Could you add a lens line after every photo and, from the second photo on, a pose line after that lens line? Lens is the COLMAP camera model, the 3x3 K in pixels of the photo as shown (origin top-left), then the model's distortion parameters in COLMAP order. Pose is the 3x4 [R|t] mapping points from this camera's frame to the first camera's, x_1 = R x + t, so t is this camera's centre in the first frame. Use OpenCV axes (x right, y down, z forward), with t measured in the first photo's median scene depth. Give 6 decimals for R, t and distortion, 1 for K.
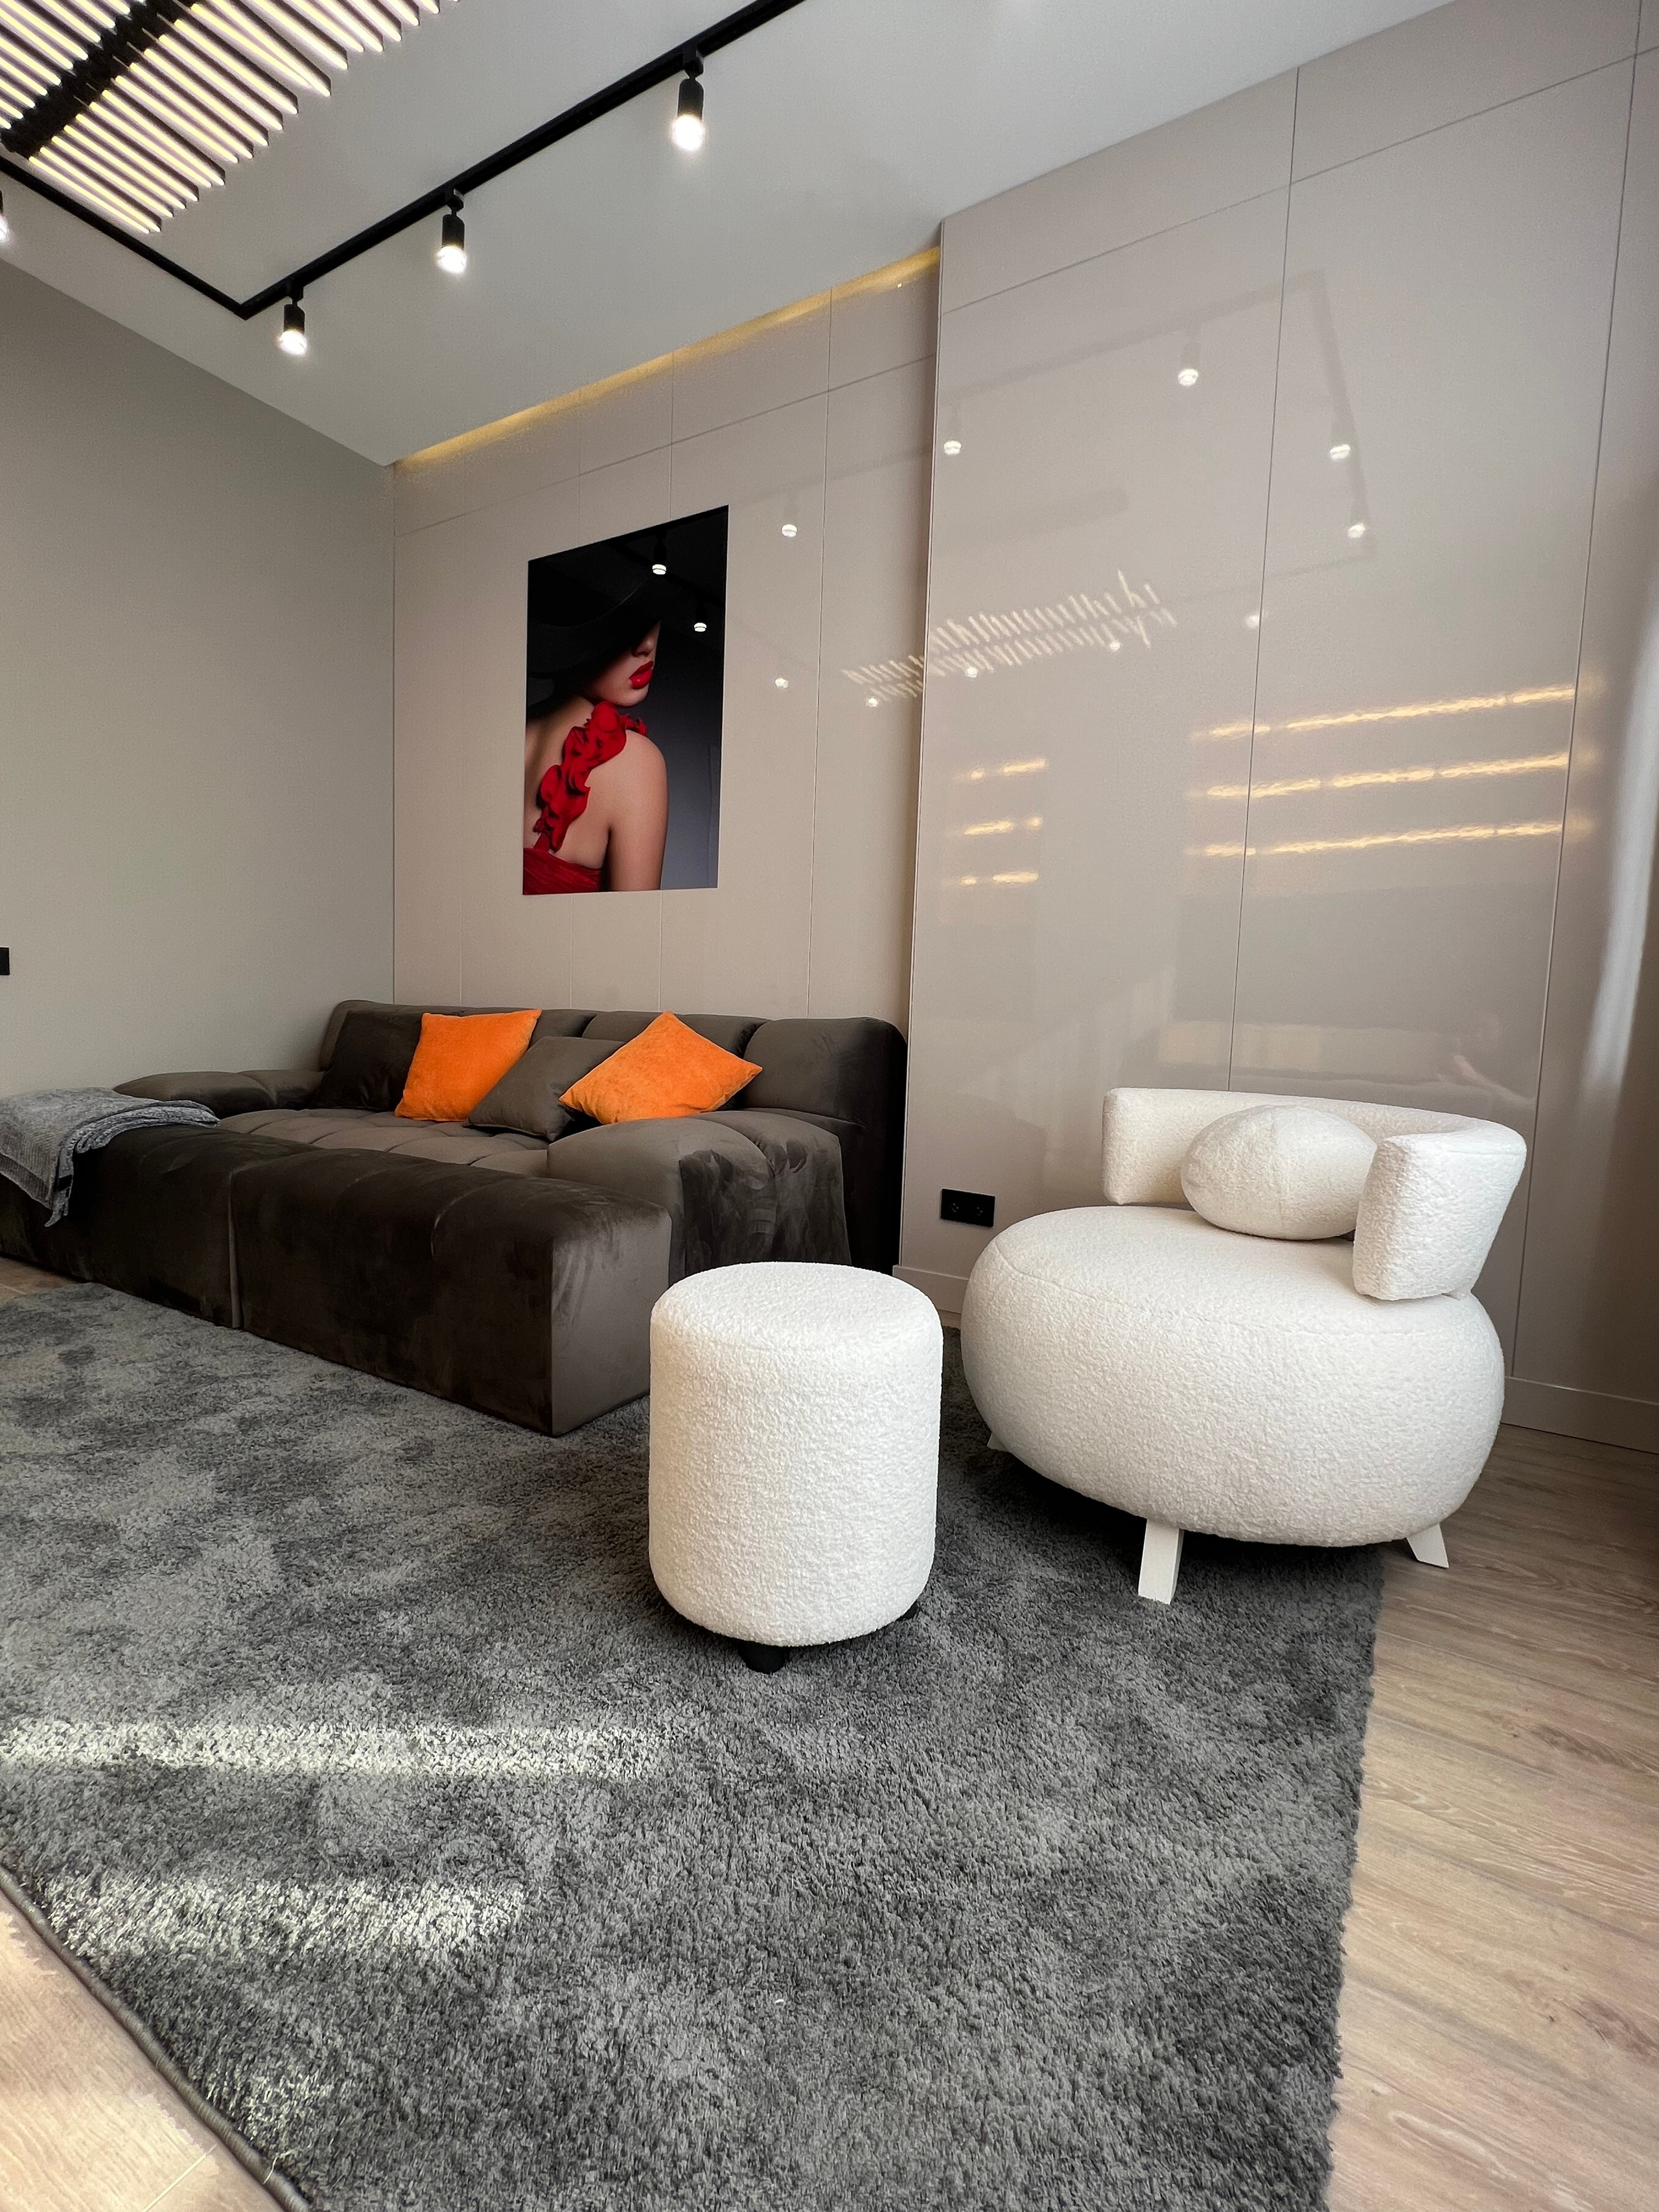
lens RADIAL K [[994.8, 0, 831.9], [0, 994.8, 1099.2], [0, 0, 1]] dist [-0.001929, 0.000219]
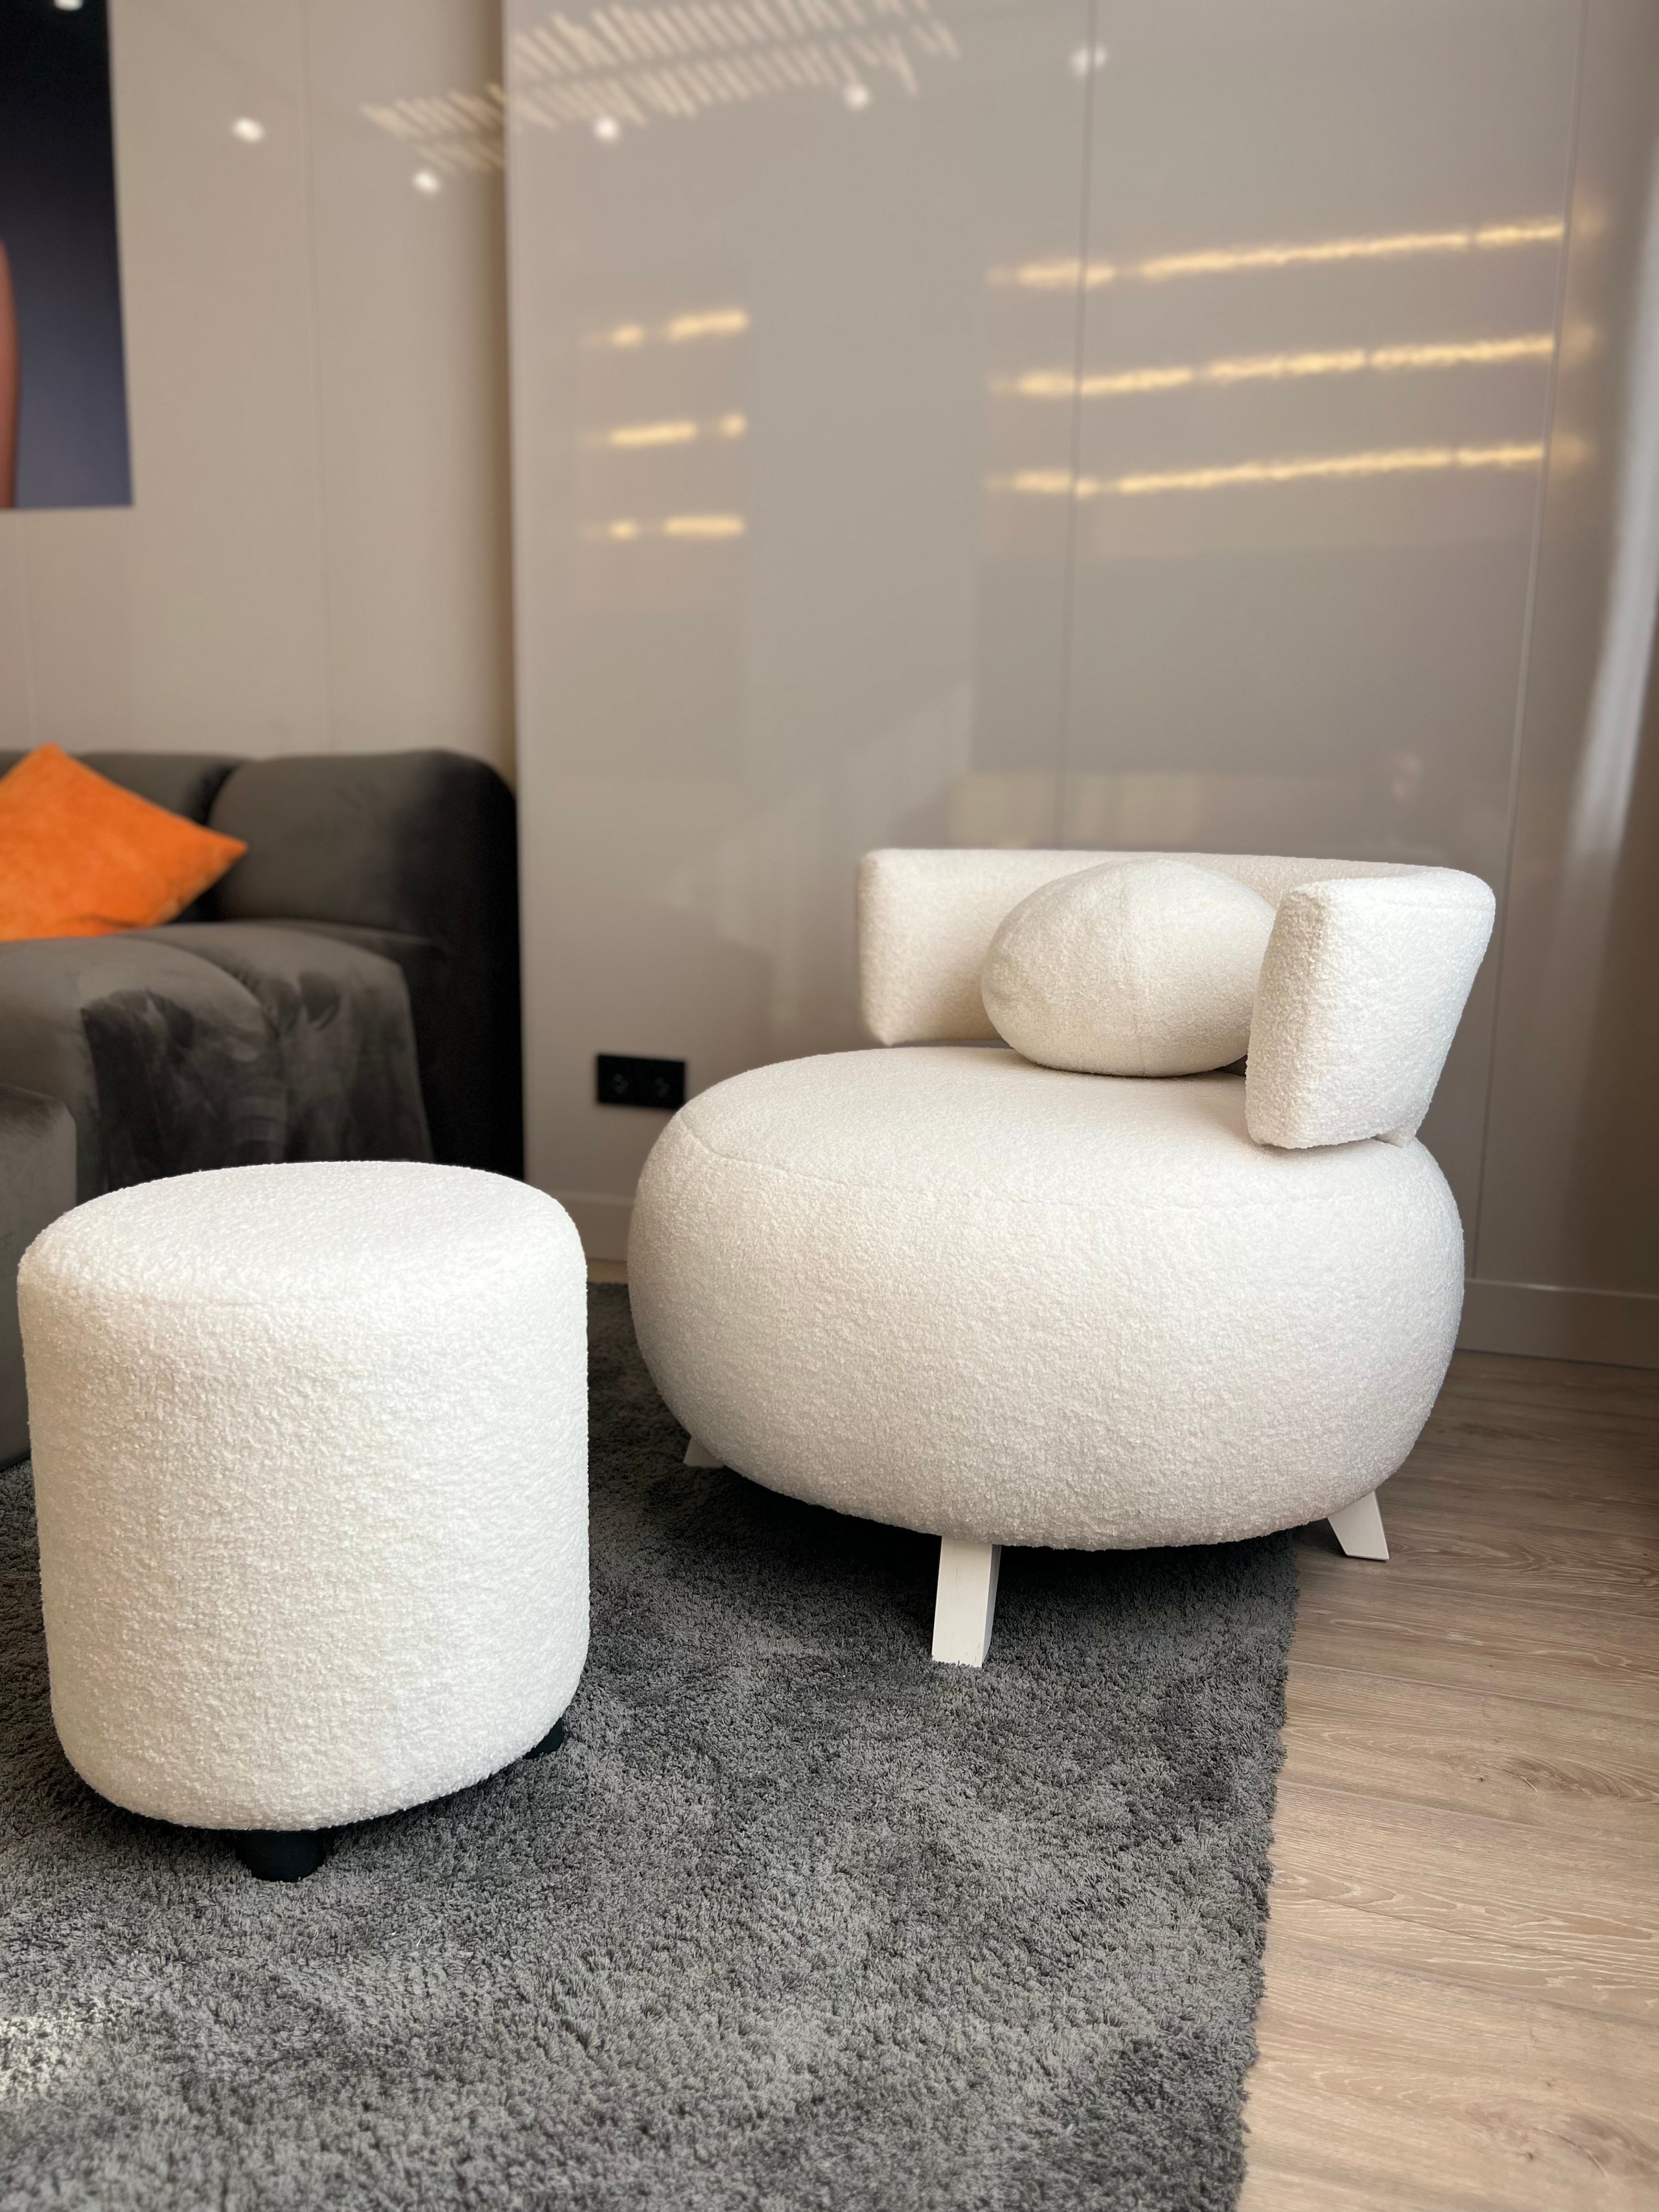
lens RADIAL K [[1683.9, 0, 833.3], [0, 1683.9, 1113.6], [0, 0, 1]] dist [0.046394, -0.058927]
pose [[0.970082, -0.062181, 0.234679, 0.021989], [0.038308, 0.993739, 0.104951, 0.044215], [-0.239735, -0.092821, 0.966391, 0.036048]]
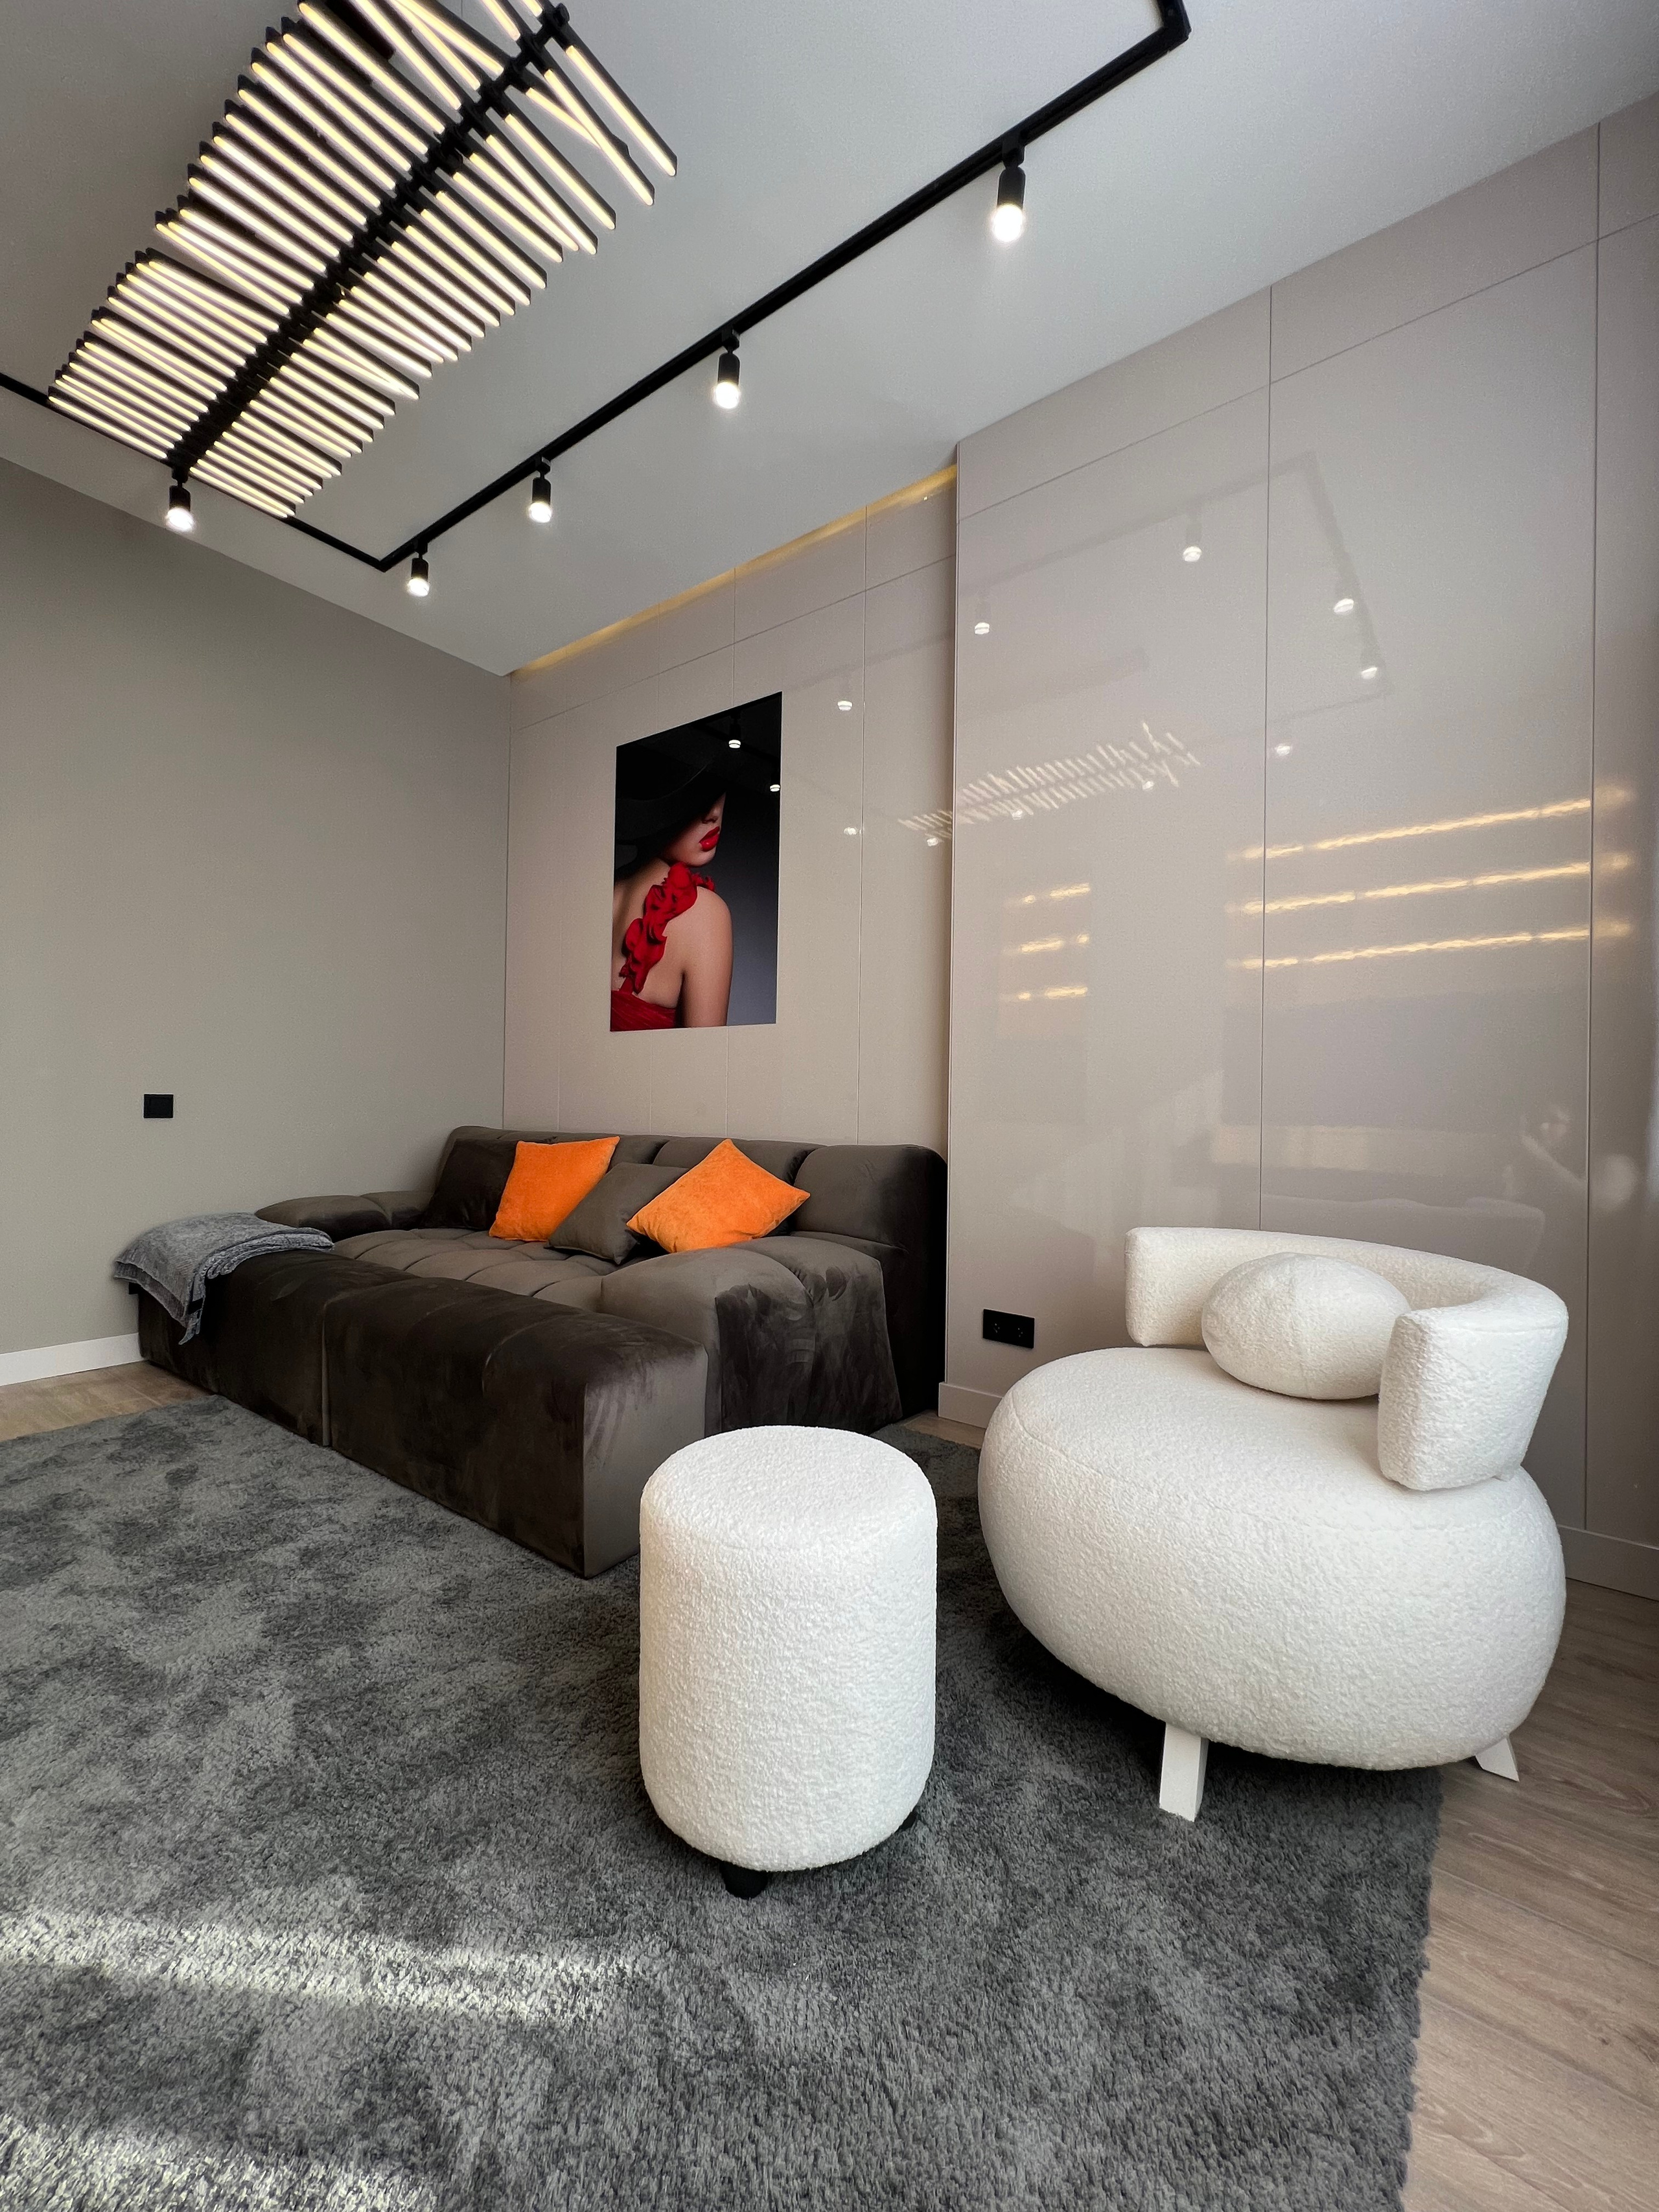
lens RADIAL K [[890.4, 0, 835.9], [0, 890.4, 1097.3], [0, 0, 1]] dist [-0.002635, 0.000941]
pose [[0.994943, -0.021556, -0.098104, 0.082208], [0.012488, 0.995669, -0.092121, -0.071389], [0.099665, 0.090430, 0.990903, 0.068607]]
